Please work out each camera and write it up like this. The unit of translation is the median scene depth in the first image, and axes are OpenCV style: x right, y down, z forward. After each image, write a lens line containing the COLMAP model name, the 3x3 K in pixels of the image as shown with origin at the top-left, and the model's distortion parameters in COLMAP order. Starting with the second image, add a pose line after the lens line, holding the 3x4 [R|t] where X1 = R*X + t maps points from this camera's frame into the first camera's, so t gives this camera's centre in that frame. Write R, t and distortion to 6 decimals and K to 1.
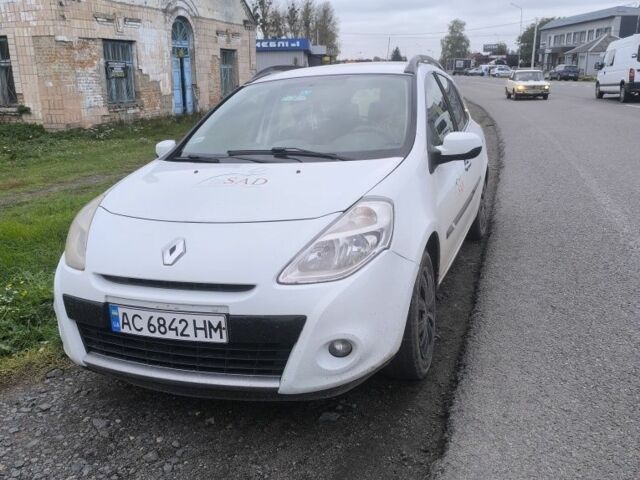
lens RADIAL K [[612.0, 0, 320.0], [0, 612.0, 240.0], [0, 0, 1]] dist [0.046289, -0.064498]
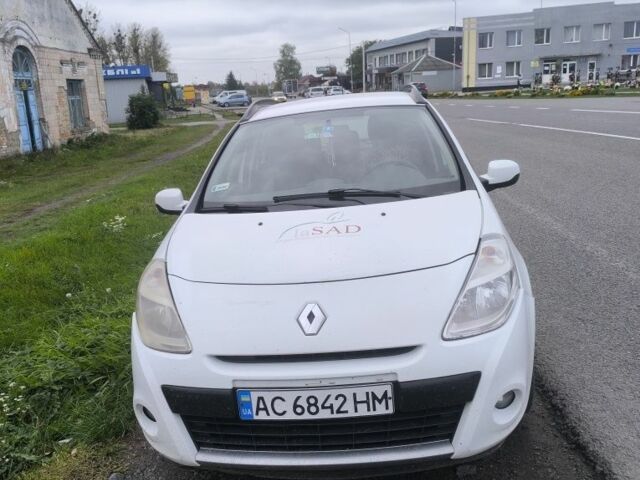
lens RADIAL K [[612.0, 0, 320.0], [0, 612.0, 240.0], [0, 0, 1]] dist [0.046289, -0.064498]
pose [[0.962870, -0.098350, 0.251413, -0.295206], [0.107137, 0.994012, -0.021471, -0.050133], [-0.247796, 0.047609, 0.967642, 0.090364]]
